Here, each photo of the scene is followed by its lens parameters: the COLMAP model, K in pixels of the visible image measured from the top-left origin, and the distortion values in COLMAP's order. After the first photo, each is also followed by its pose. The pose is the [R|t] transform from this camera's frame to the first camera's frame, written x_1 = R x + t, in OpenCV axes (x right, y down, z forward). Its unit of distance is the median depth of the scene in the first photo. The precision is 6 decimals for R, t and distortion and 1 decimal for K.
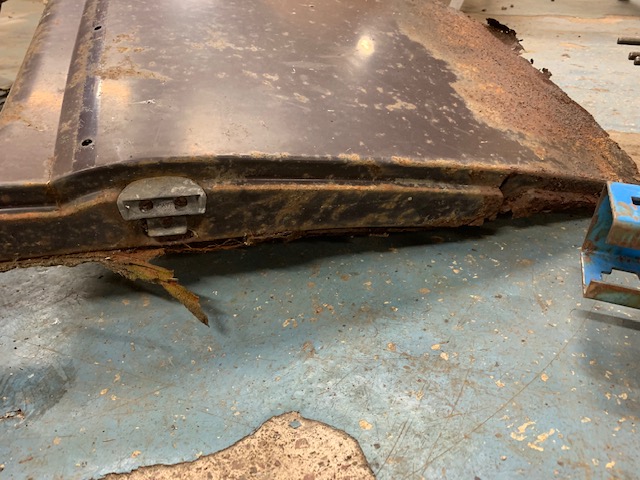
lens RADIAL K [[484.4, 0, 320.5], [0, 484.4, 240.9], [0, 0, 1]] dist [-0.010512, -0.004437]
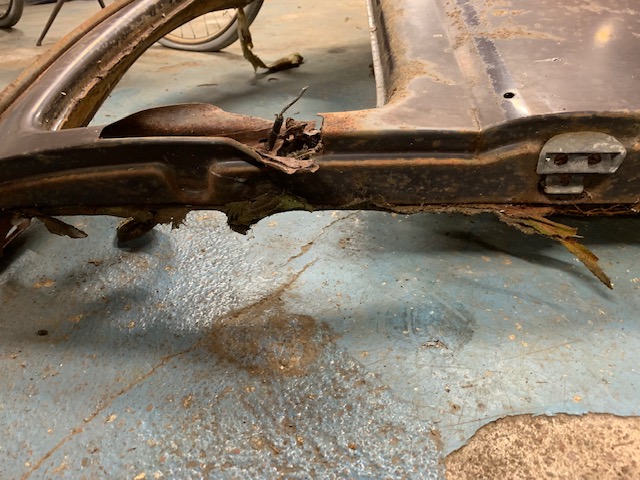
lens RADIAL K [[484.4, 0, 320.1], [0, 484.4, 238.8], [0, 0, 1]] dist [-0.010512, -0.004437]
pose [[0.957423, 0.099744, -0.270910, -0.544328], [-0.099347, 0.994937, 0.015213, 0.121728], [0.271056, 0.012348, 0.962484, -0.095357]]
